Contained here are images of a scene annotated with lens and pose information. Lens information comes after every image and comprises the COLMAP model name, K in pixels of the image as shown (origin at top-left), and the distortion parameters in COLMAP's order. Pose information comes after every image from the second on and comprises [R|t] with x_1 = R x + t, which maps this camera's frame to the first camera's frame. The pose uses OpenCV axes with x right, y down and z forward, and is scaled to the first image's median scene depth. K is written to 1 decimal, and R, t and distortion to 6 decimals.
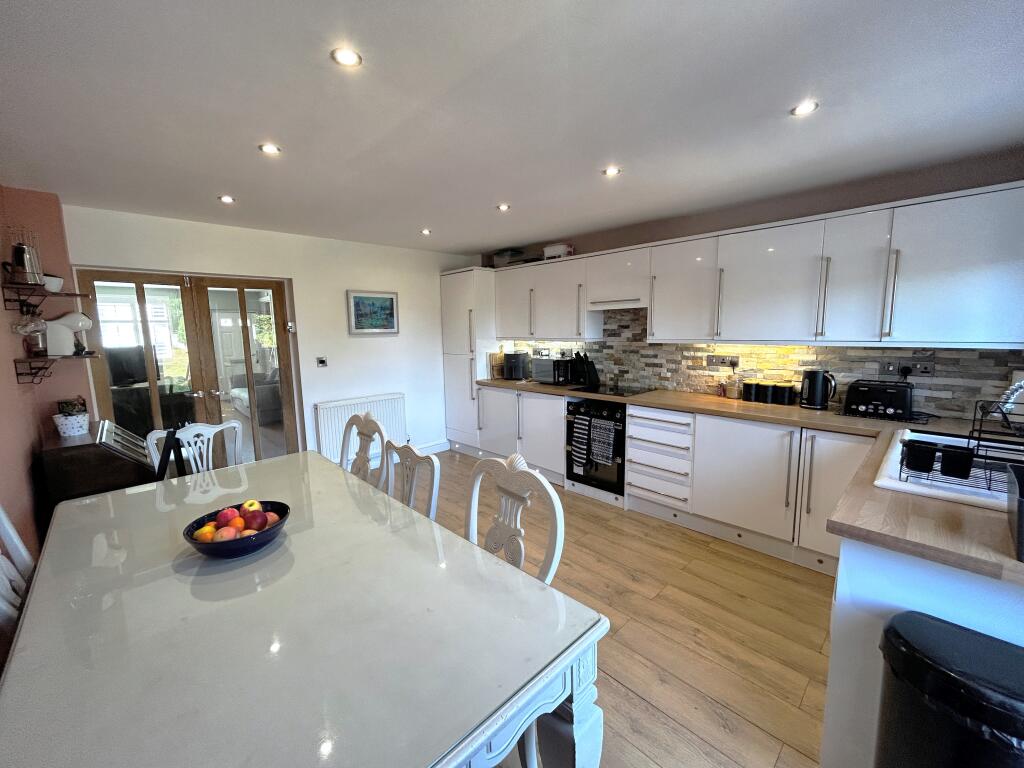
lens RADIAL K [[415.7, 0, 505.1], [0, 415.7, 381.0], [0, 0, 1]] dist [0.002736, 0.000680]
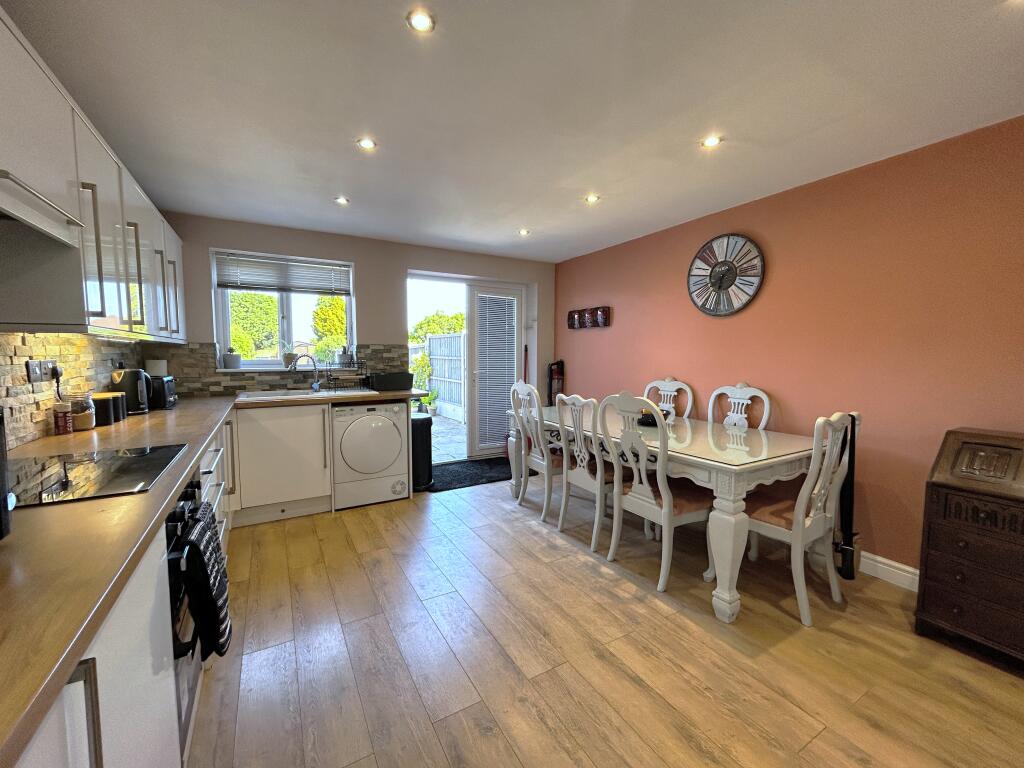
lens RADIAL K [[415.7, 0, 510.0], [0, 415.7, 384.9], [0, 0, 1]] dist [0.002736, 0.000680]
pose [[-0.974296, 0.000233, 0.225270, -0.176326], [0.045950, 0.979180, 0.197724, -0.104605], [-0.220534, 0.202993, -0.954023, 1.327788]]
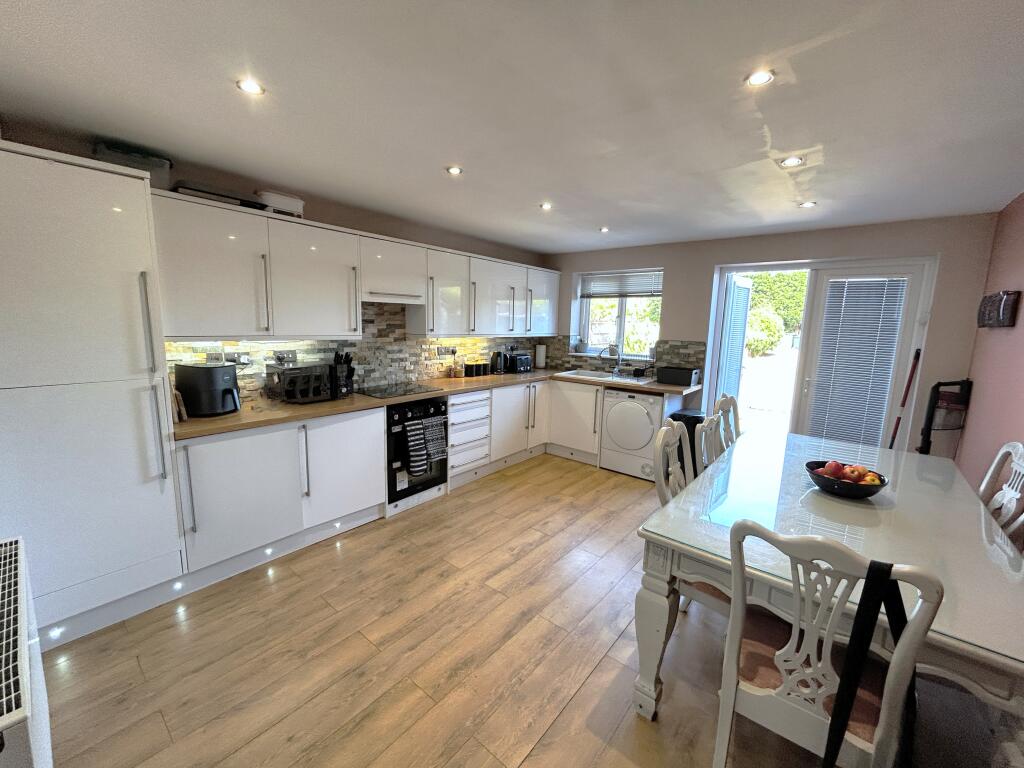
lens RADIAL K [[415.7, 0, 510.8], [0, 415.7, 383.8], [0, 0, 1]] dist [0.002736, 0.000680]
pose [[-0.127135, -0.131692, 0.983104, -0.752775], [0.104281, 0.983879, 0.145281, -0.109402], [-0.986388, 0.120990, -0.111353, 0.923758]]
